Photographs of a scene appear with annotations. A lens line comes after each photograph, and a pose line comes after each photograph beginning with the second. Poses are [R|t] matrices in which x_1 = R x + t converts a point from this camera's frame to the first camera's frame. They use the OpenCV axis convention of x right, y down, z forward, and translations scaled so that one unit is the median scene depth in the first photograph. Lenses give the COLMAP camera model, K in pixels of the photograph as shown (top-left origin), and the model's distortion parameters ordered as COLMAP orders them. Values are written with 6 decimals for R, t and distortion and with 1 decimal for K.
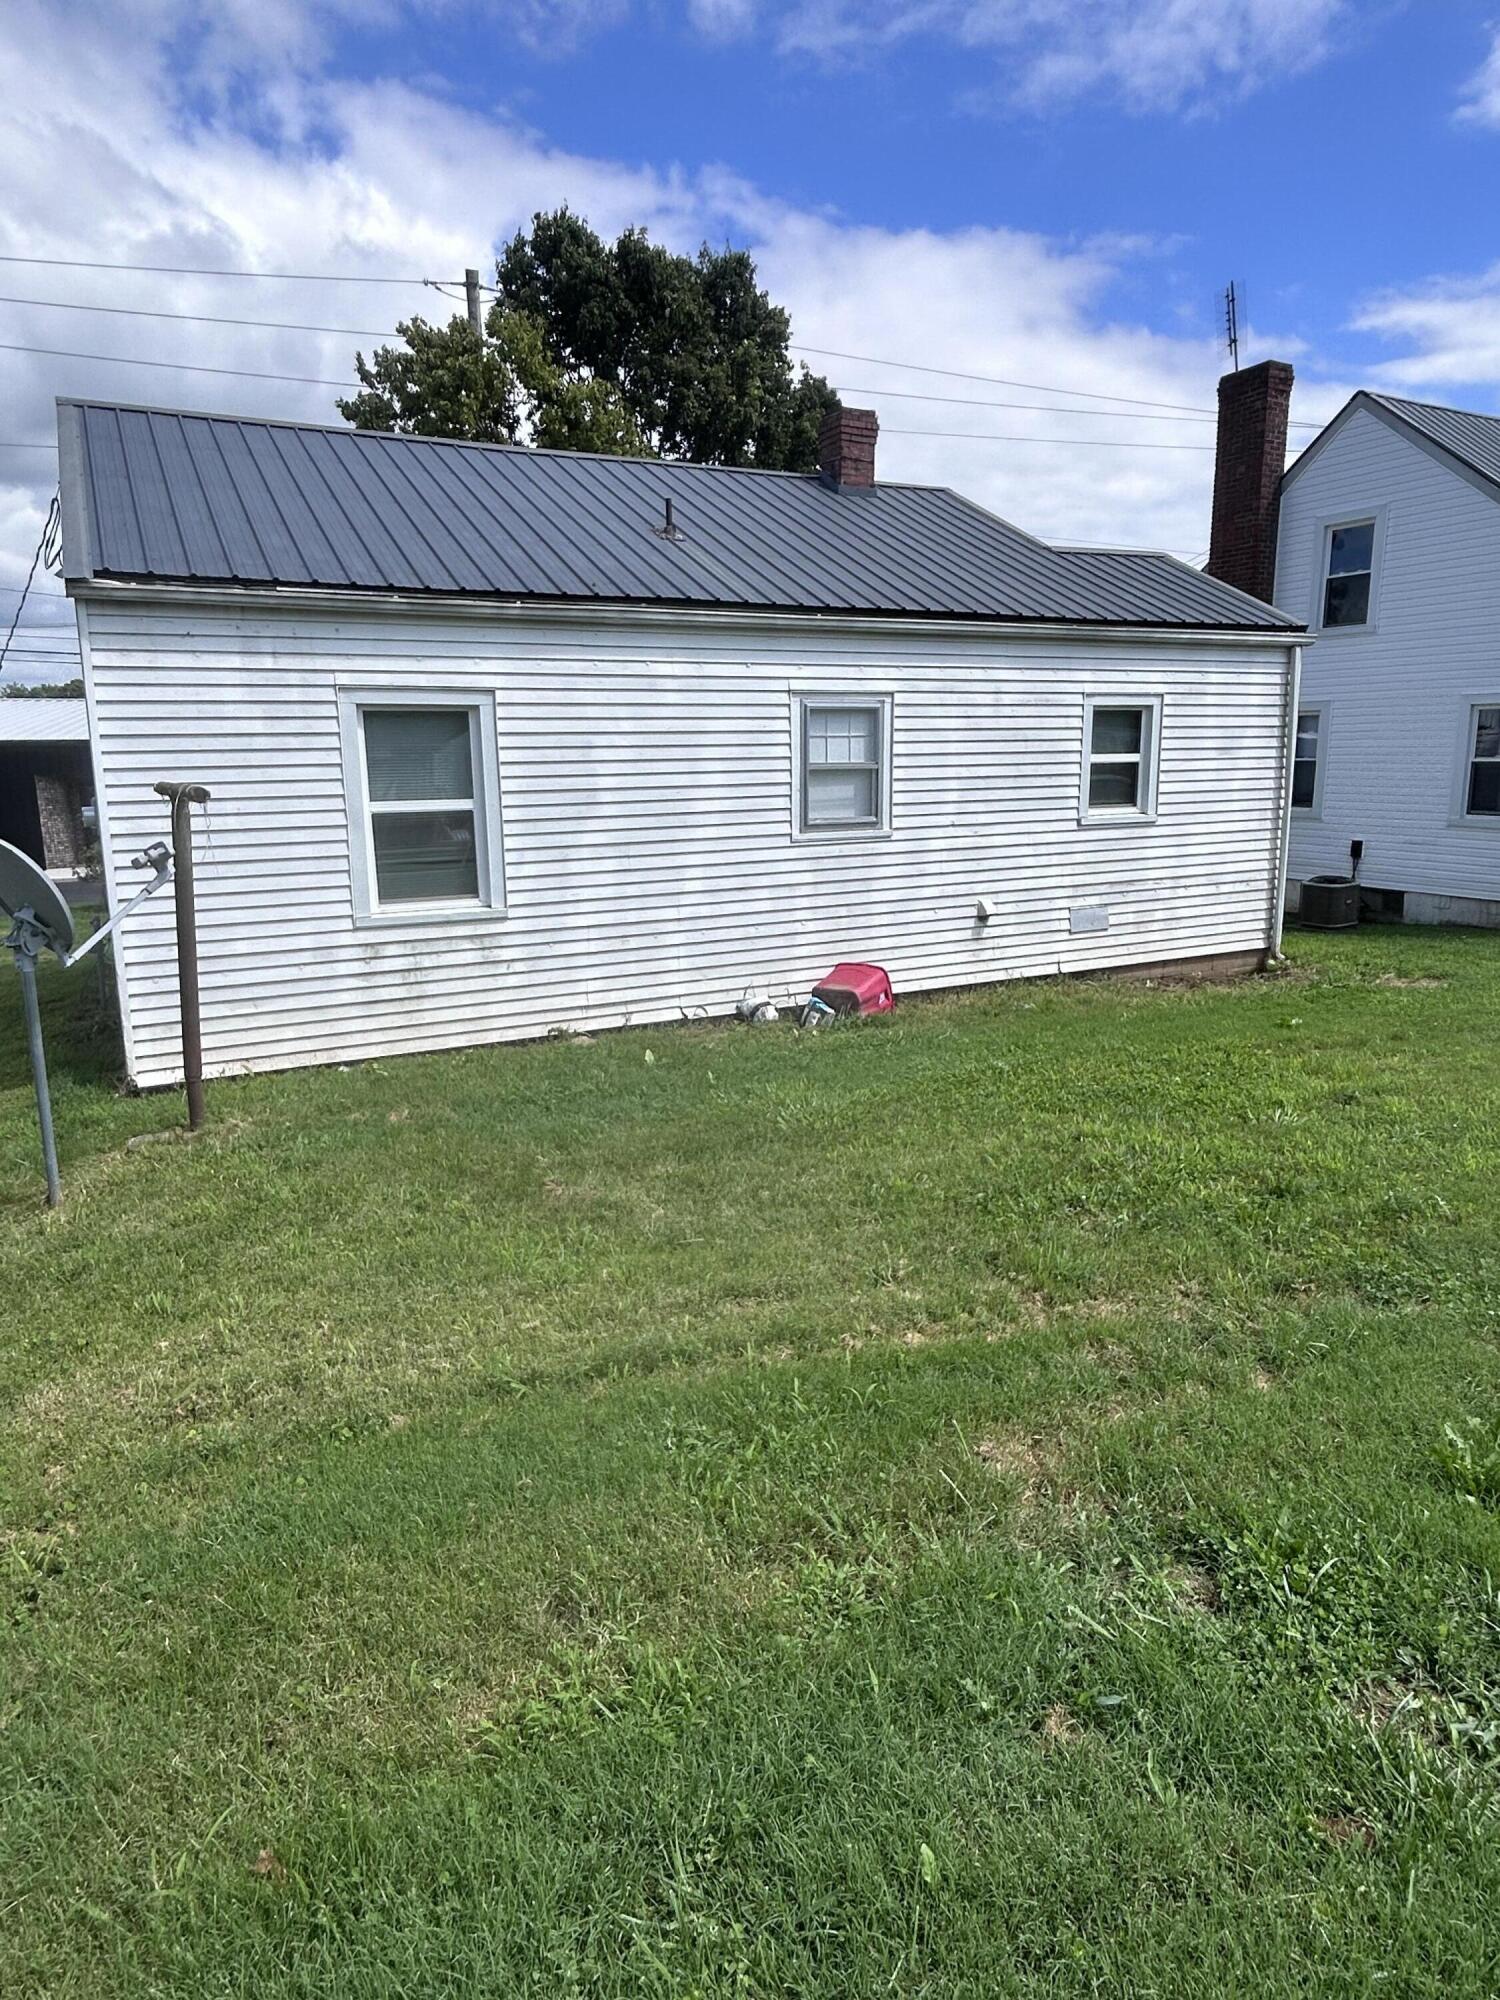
lens RADIAL K [[1183.1, 0, 751.5], [0, 1183.1, 1000.8], [0, 0, 1]] dist [0.003380, 0.000360]
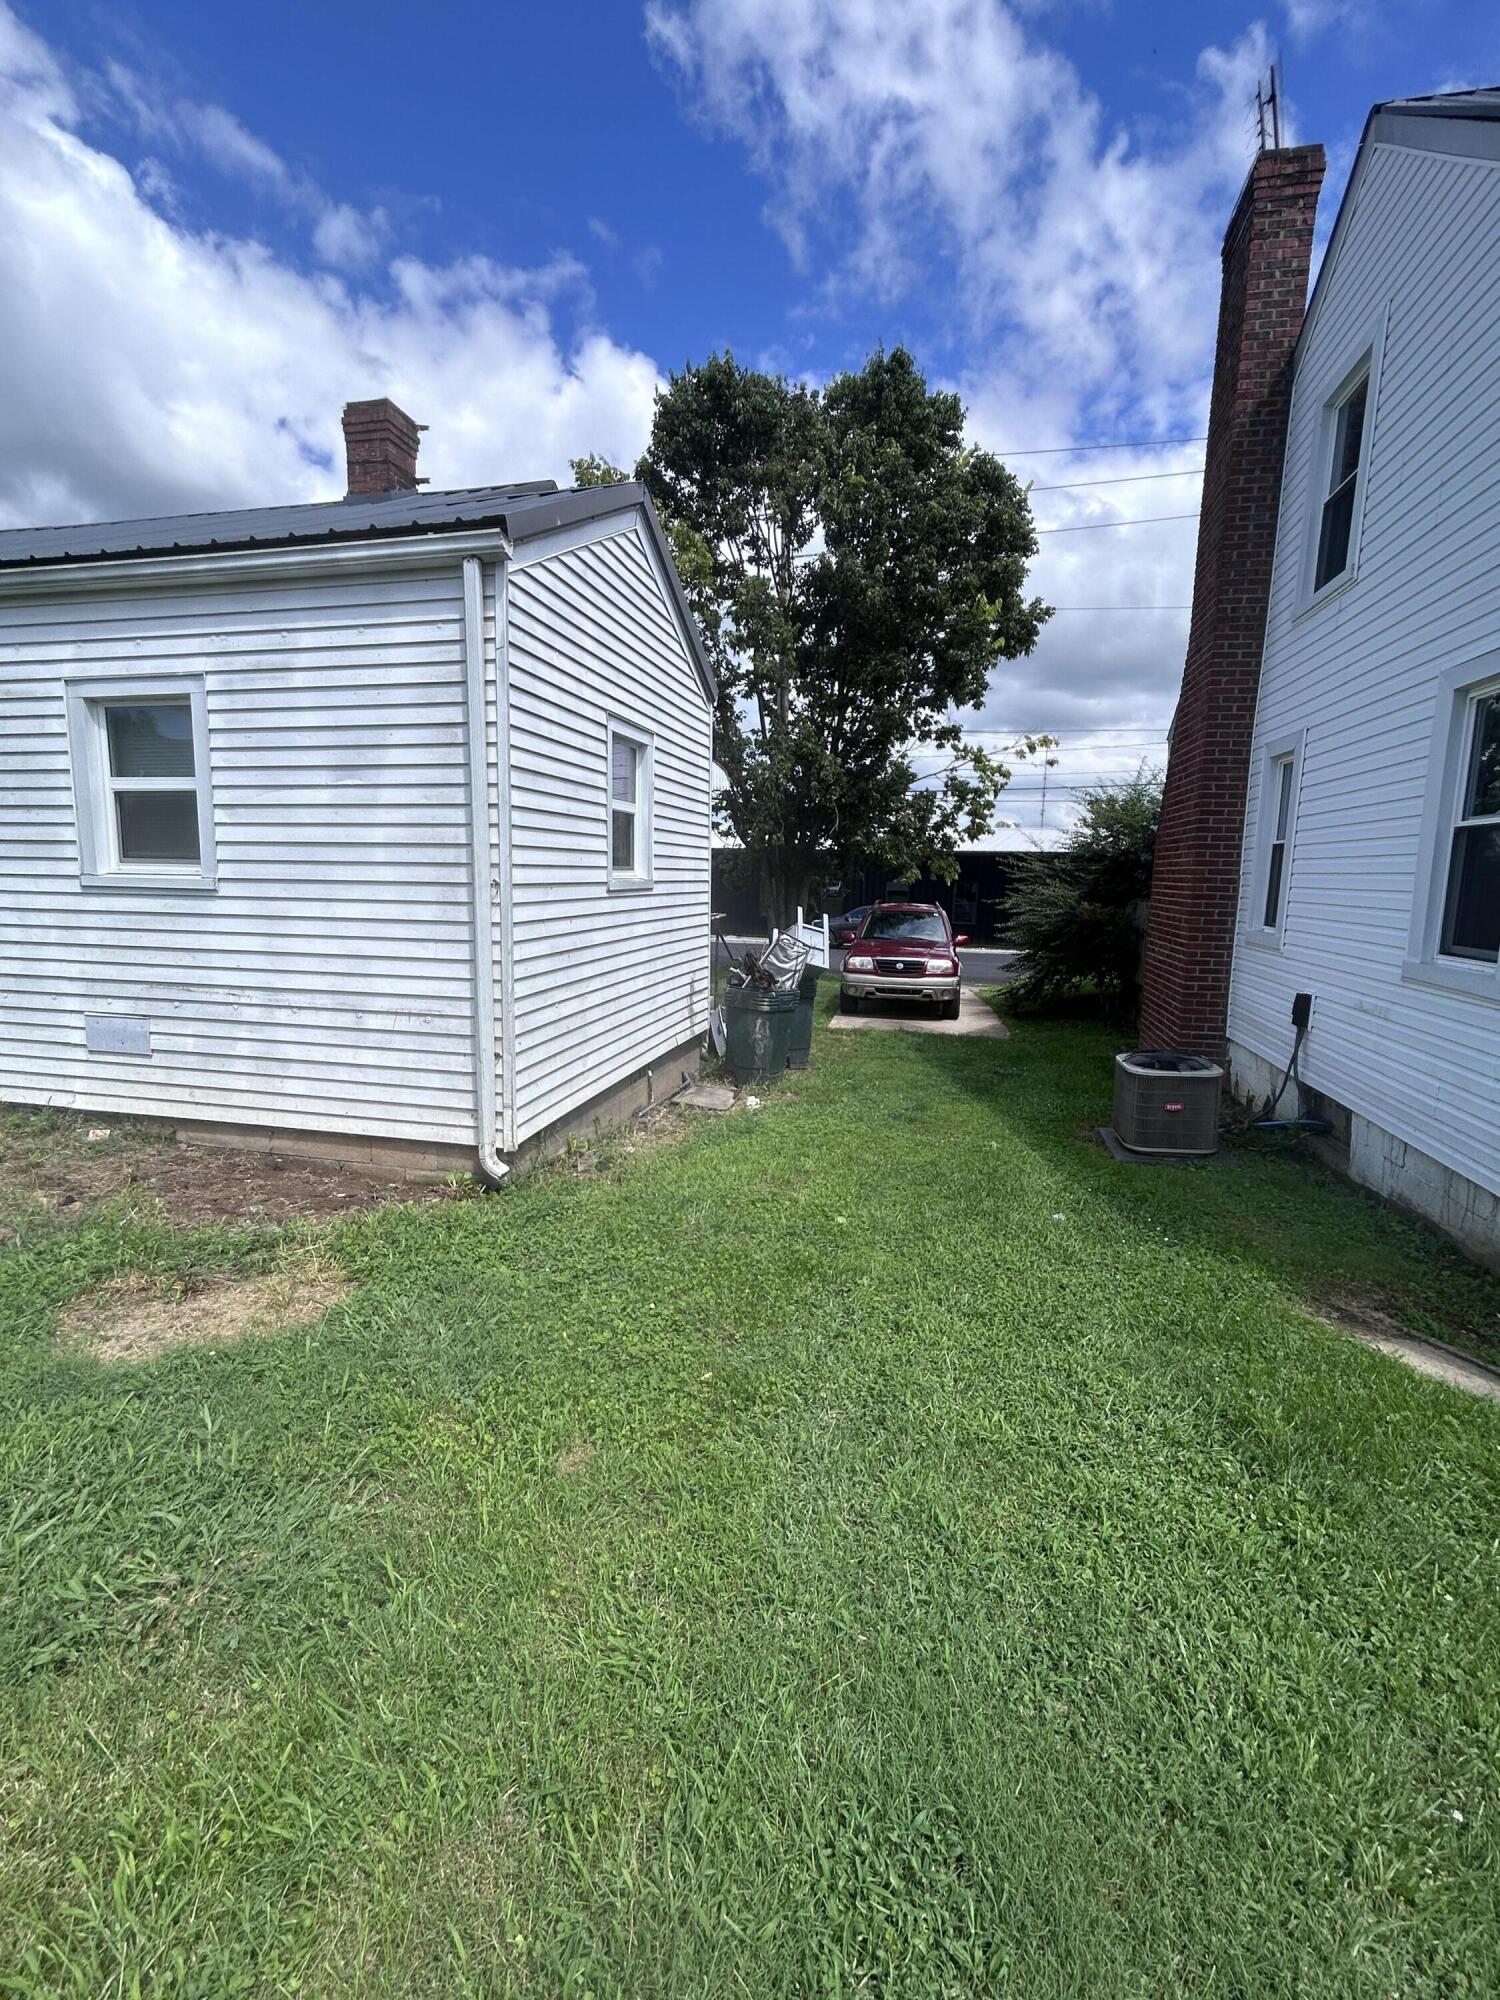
lens RADIAL K [[866.3, 0, 750.0], [0, 866.3, 996.2], [0, 0, 1]] dist [-0.001590, -0.000051]
pose [[0.772973, 0.118665, -0.623242, 0.833317], [-0.158377, 0.987343, -0.008438, -0.138879], [0.614352, 0.105230, 0.781983, 0.837601]]
